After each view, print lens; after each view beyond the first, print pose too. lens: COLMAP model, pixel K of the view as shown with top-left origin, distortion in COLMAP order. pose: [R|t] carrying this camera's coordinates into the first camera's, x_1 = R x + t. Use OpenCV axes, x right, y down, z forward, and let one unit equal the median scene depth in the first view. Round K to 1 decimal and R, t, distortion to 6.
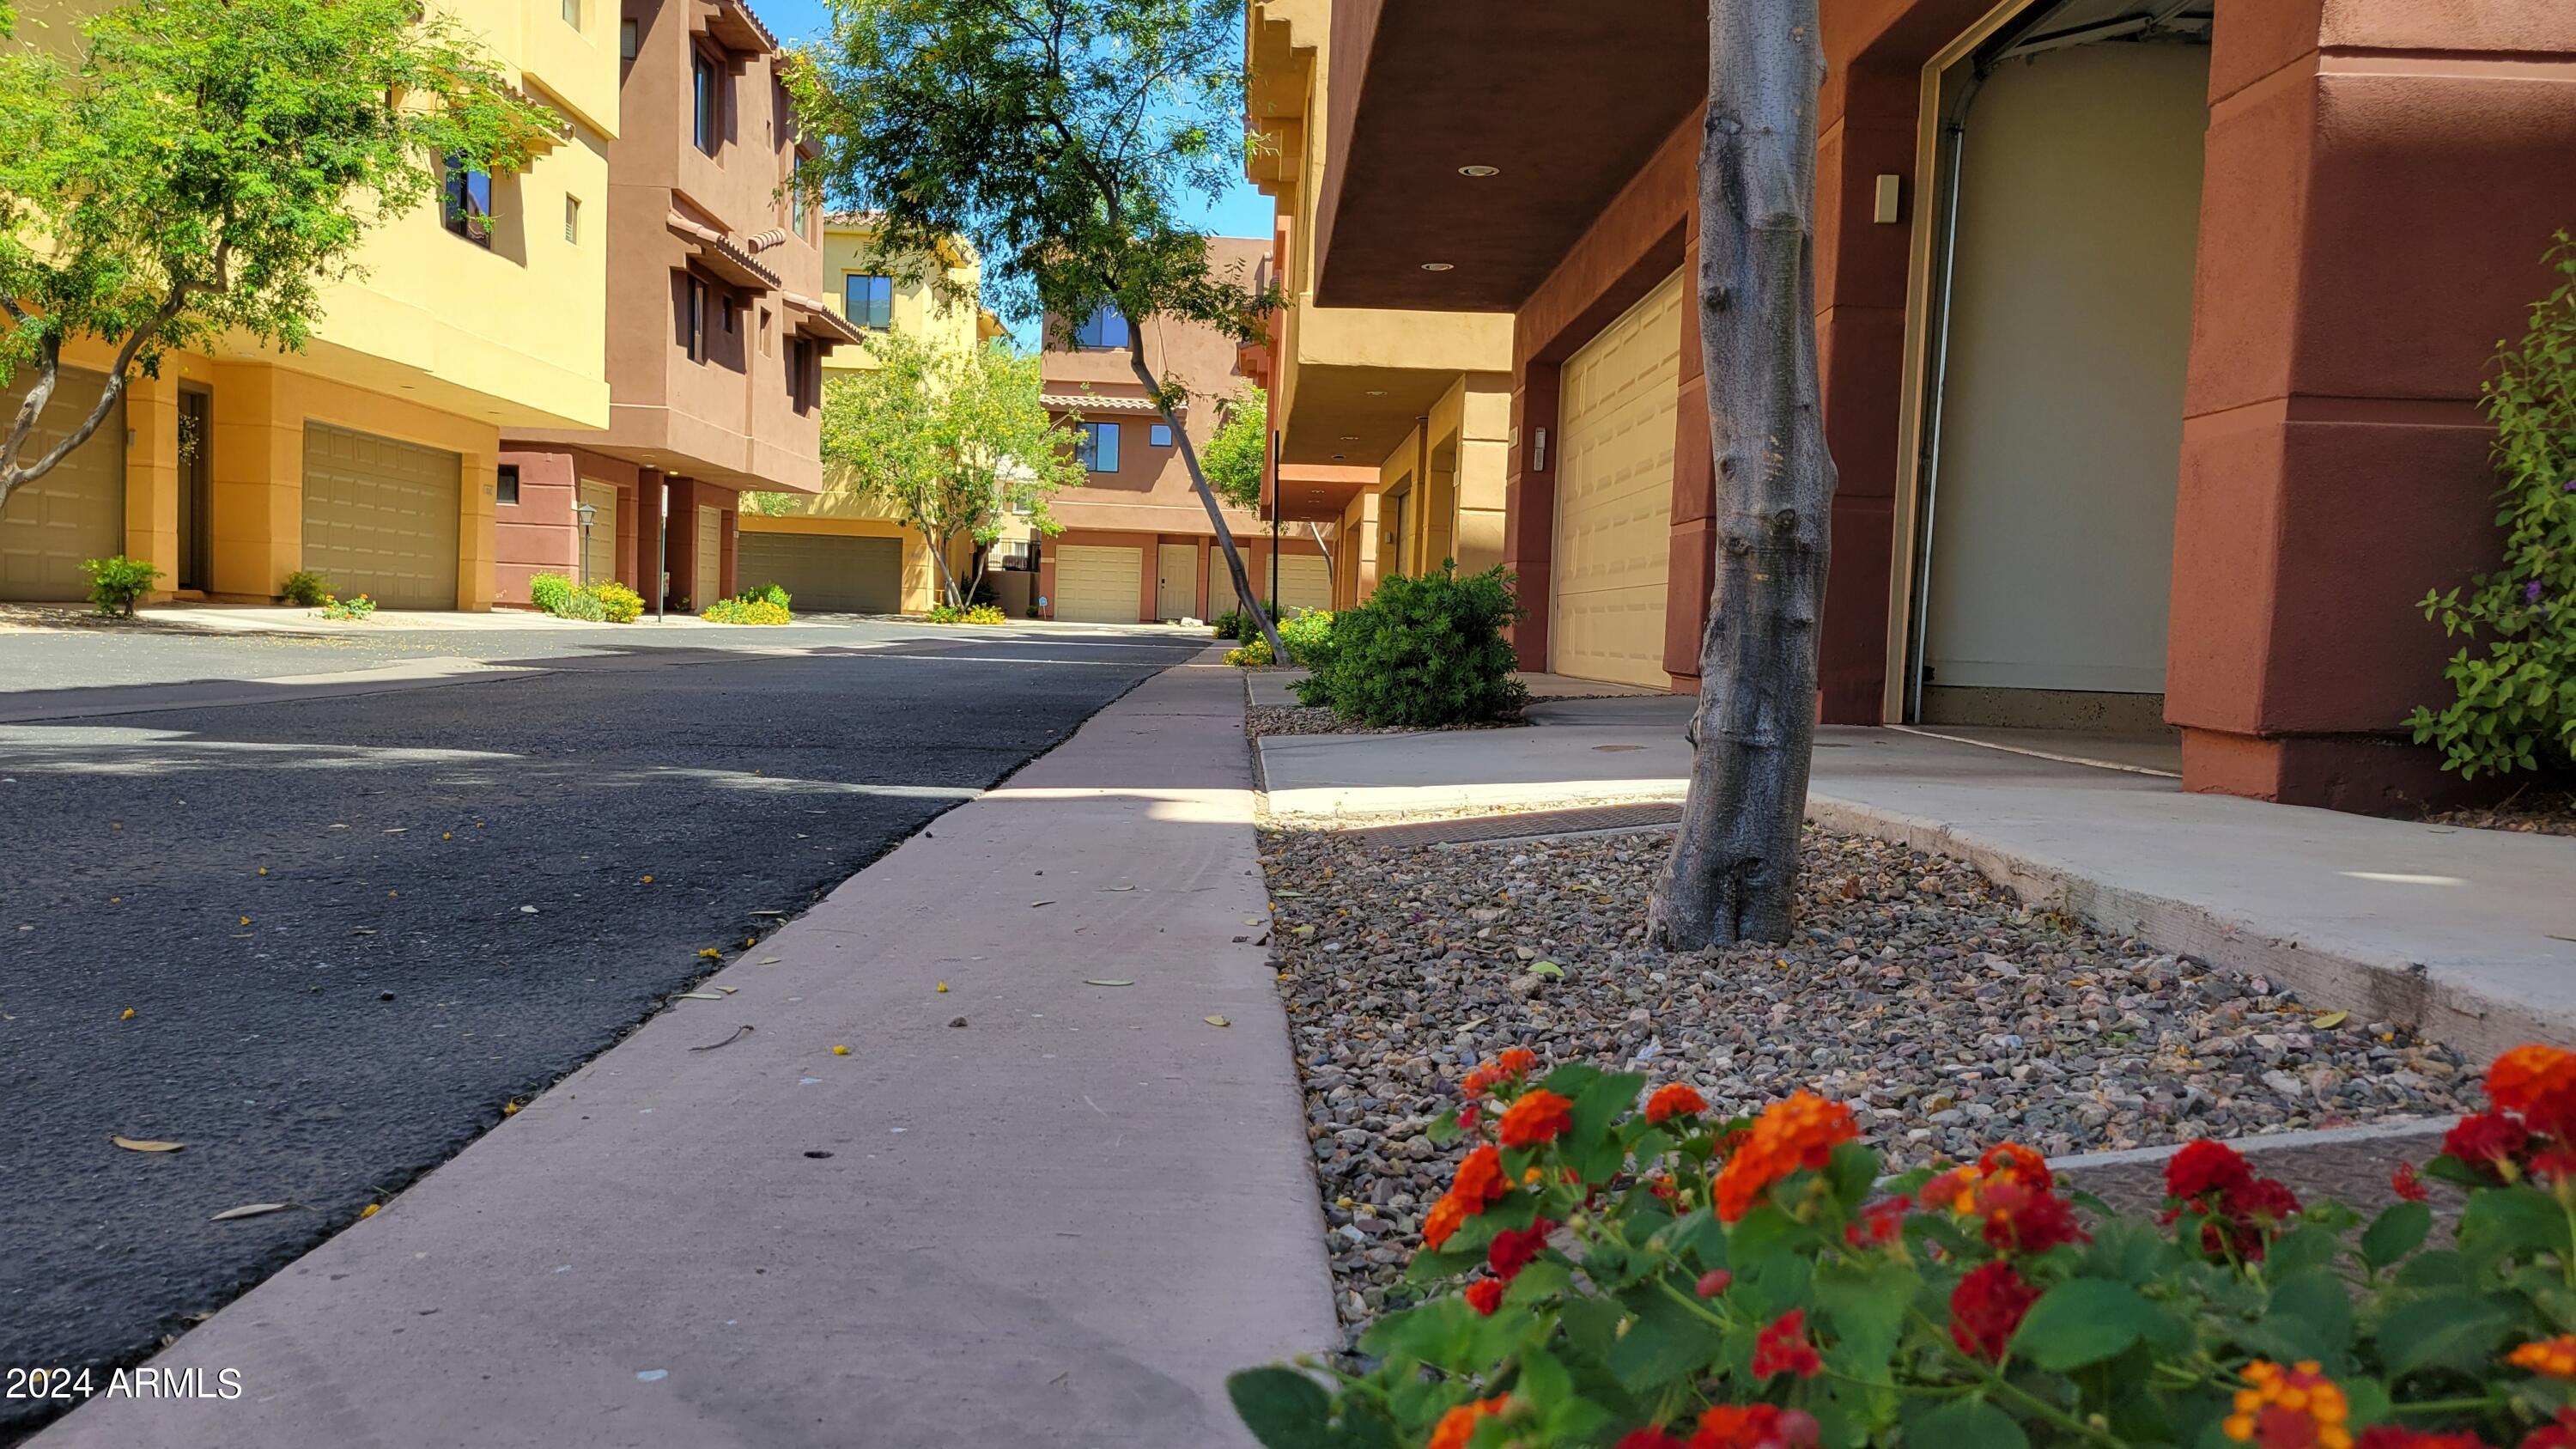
lens RADIAL K [[1936.0, 0, 1256.6], [0, 1936.0, 739.5], [0, 0, 1]] dist [0.047365, -0.039199]
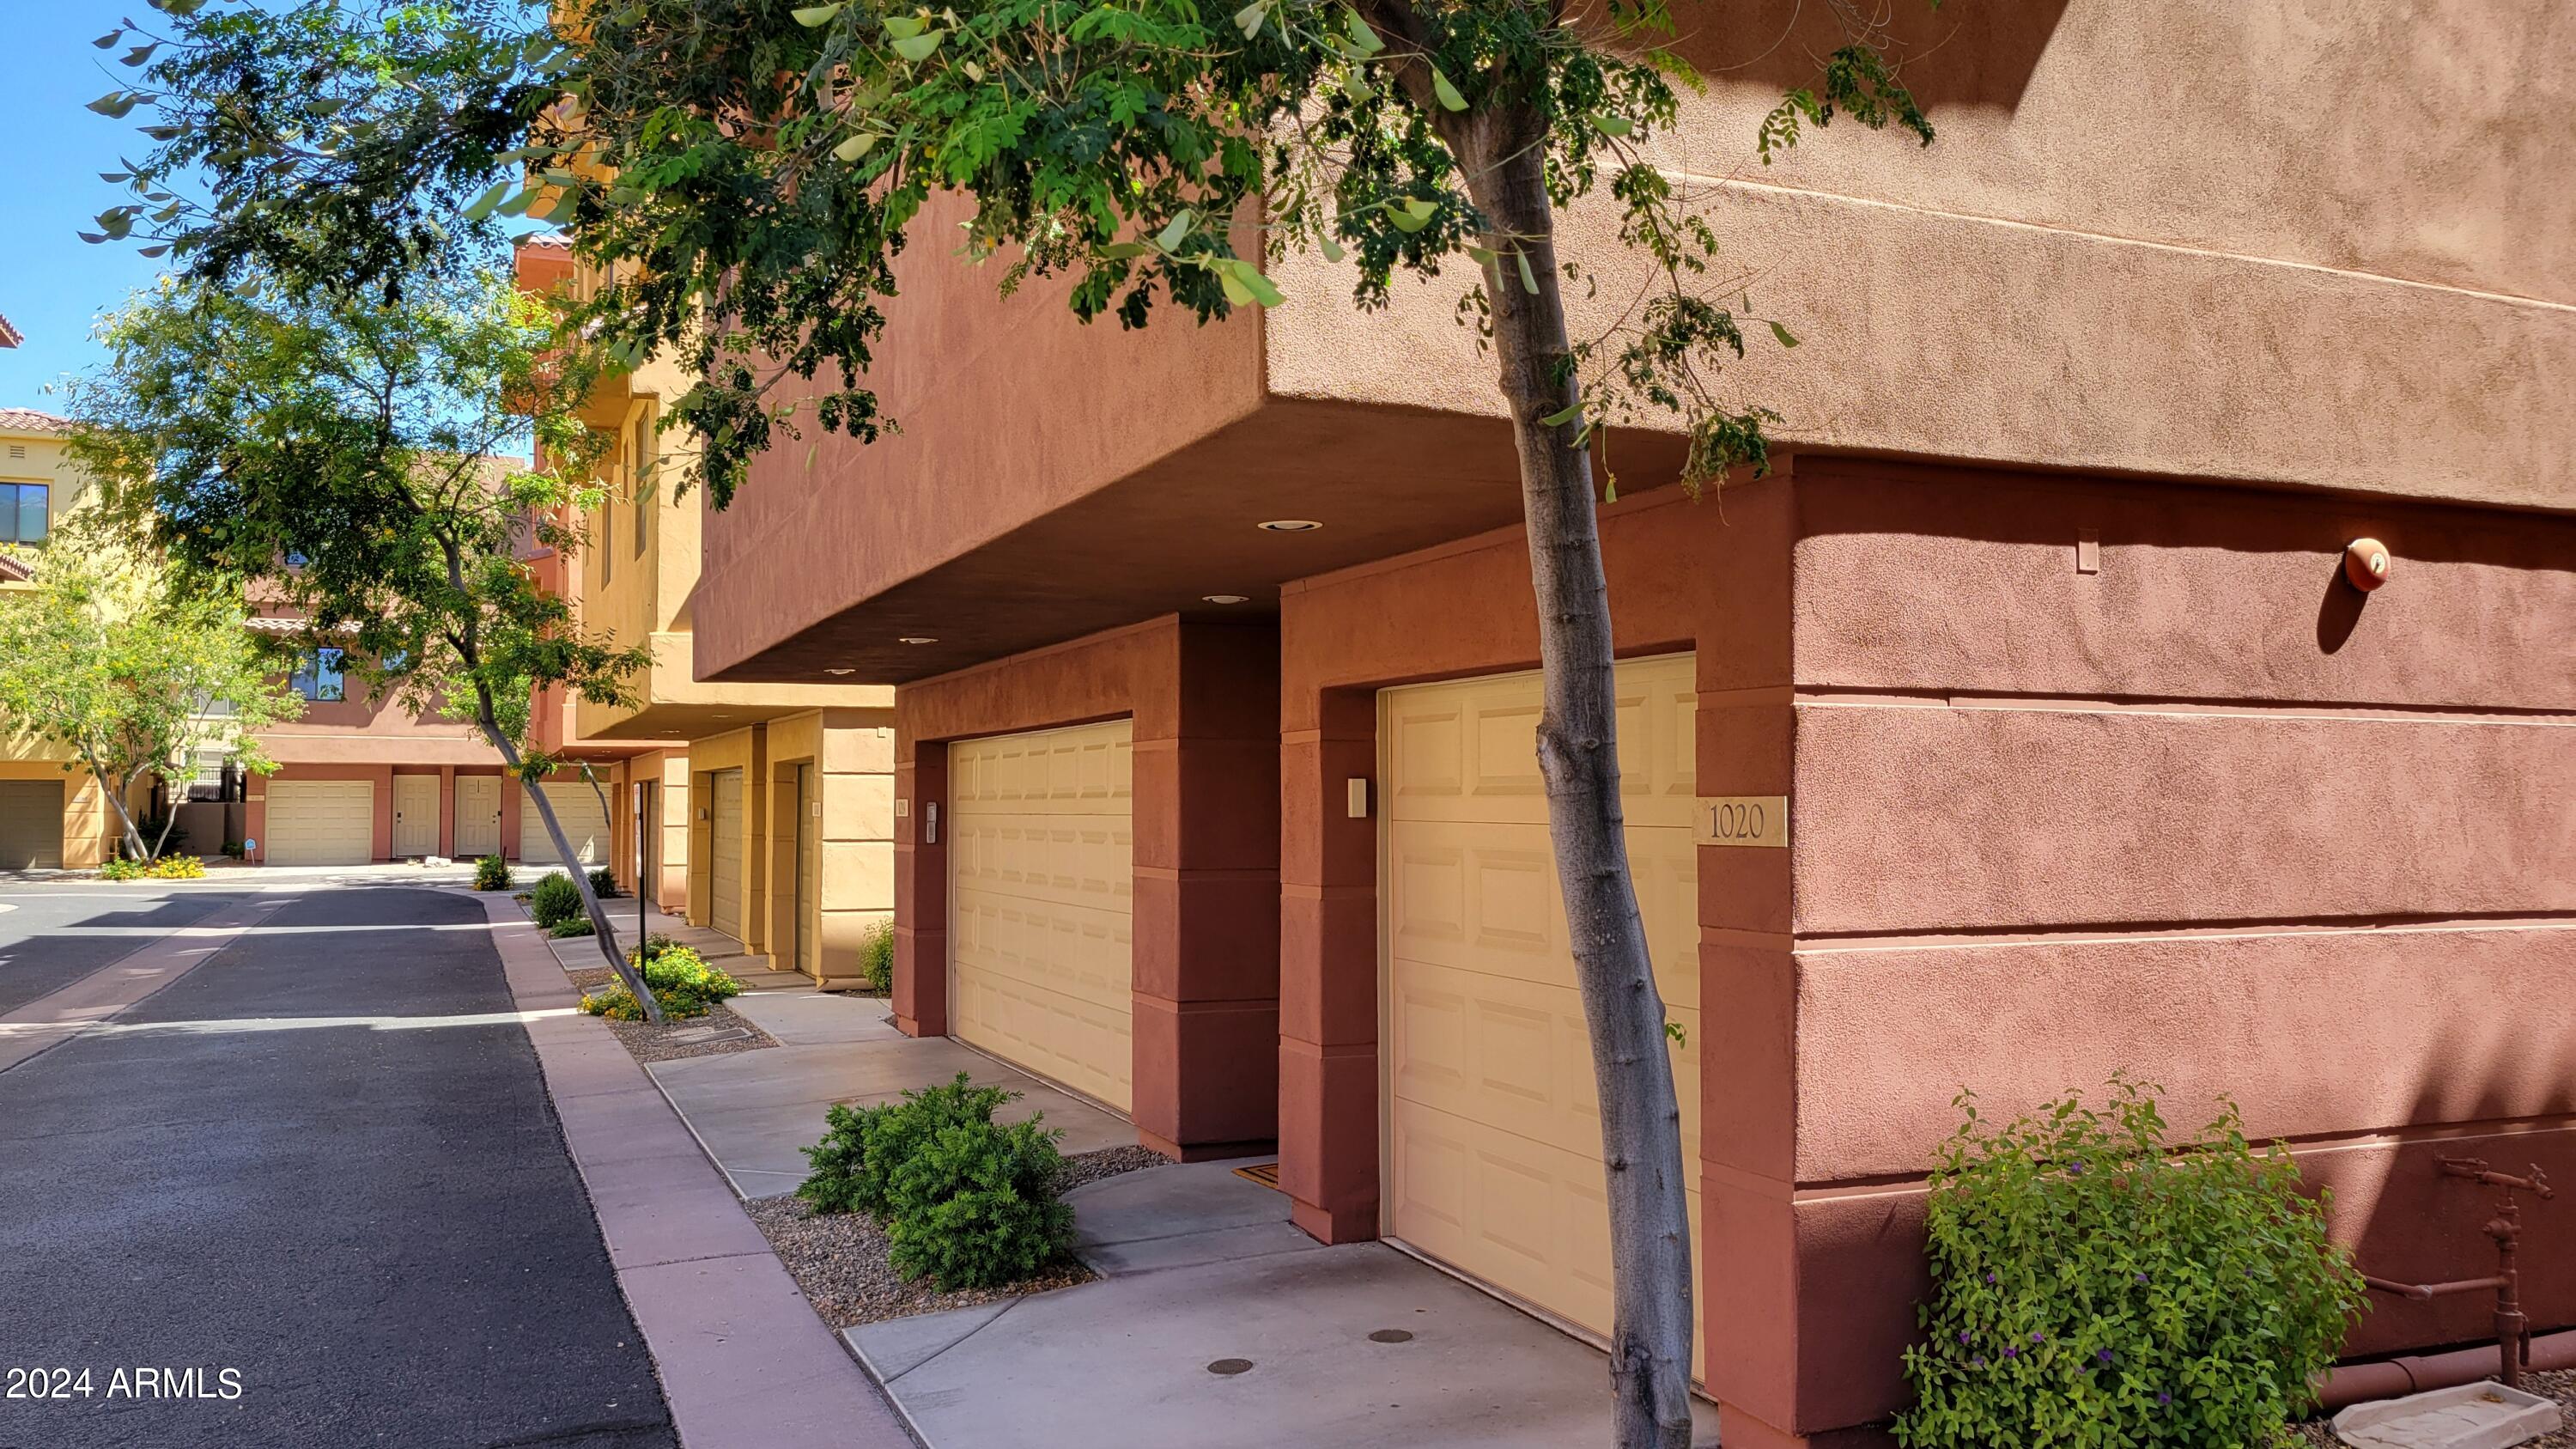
lens RADIAL K [[1930.4, 0, 1275.0], [0, 1930.4, 760.2], [0, 0, 1]] dist [0.055699, -0.050388]
pose [[0.922172, -0.032137, 0.385443, -0.114417], [0.060316, 0.996299, -0.061240, -0.146654], [-0.382048, 0.079722, 0.920697, -0.047079]]
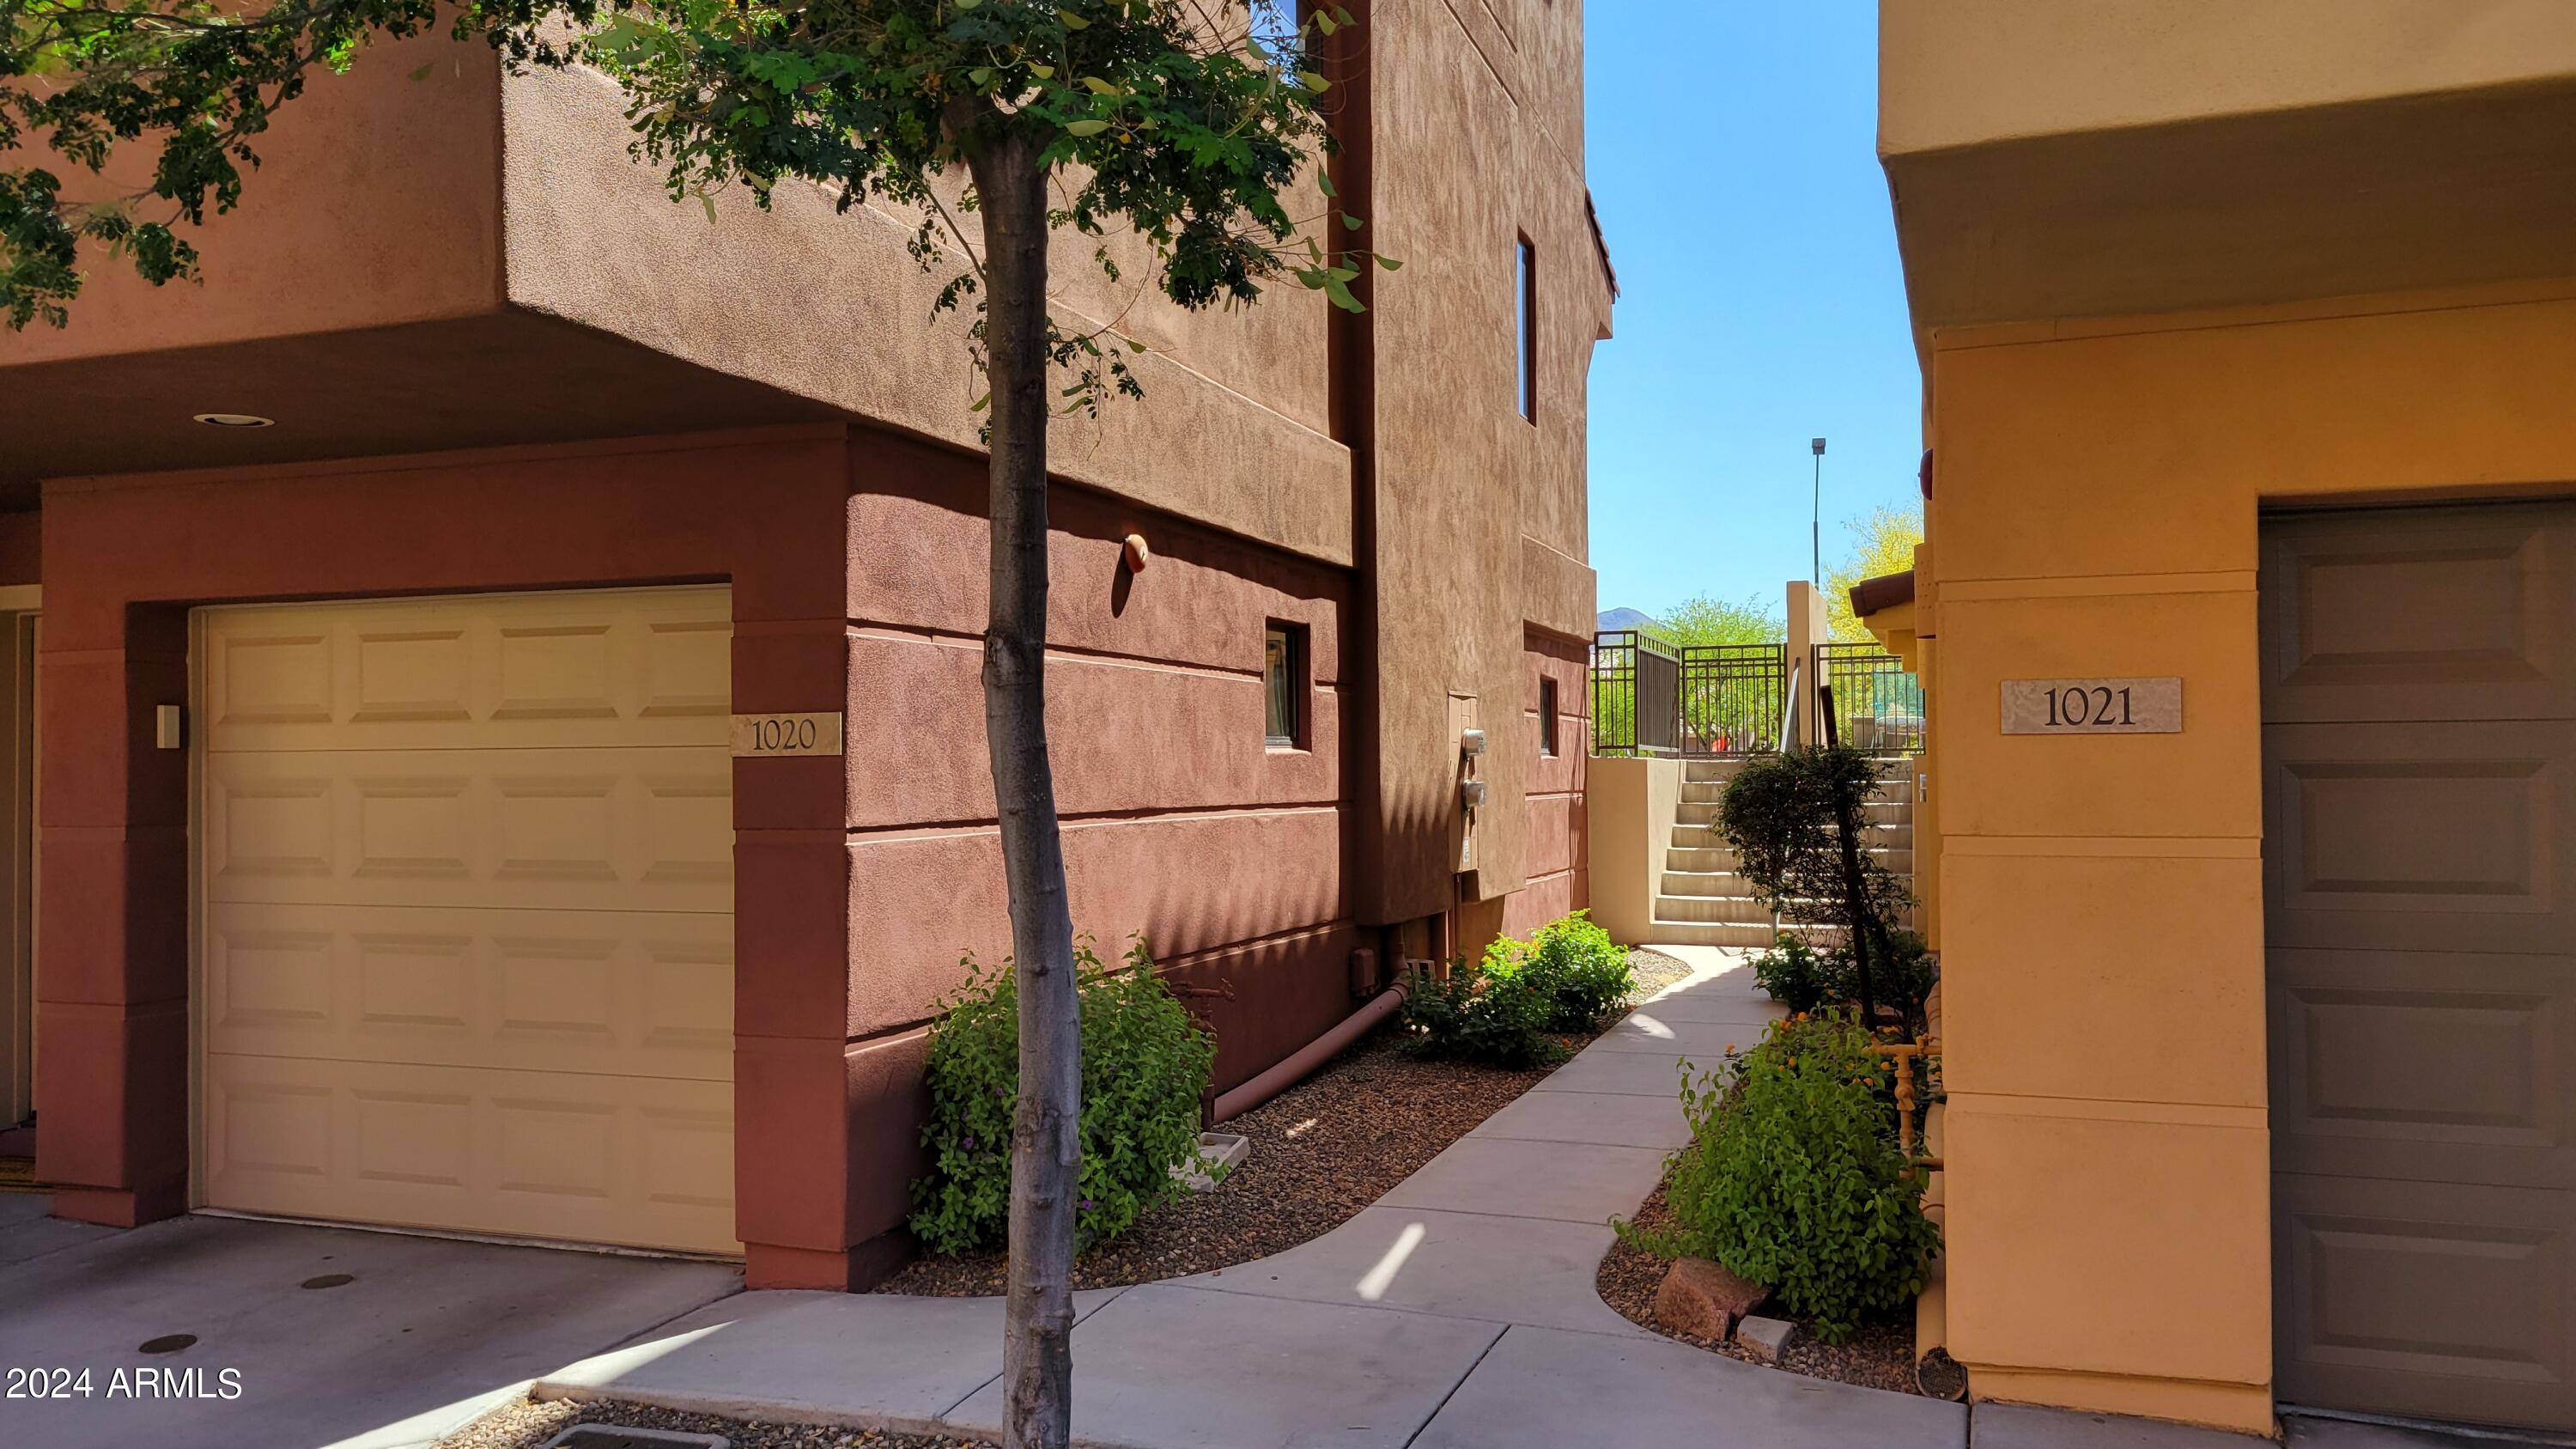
lens RADIAL K [[1925.8, 0, 1294.1], [0, 1925.8, 743.9], [0, 0, 1]] dist [0.046491, -0.042362]
pose [[0.344029, -0.032928, 0.938381, -0.298950], [0.078939, 0.996861, 0.006039, -0.143187], [-0.935635, 0.071997, 0.345549, 0.030807]]
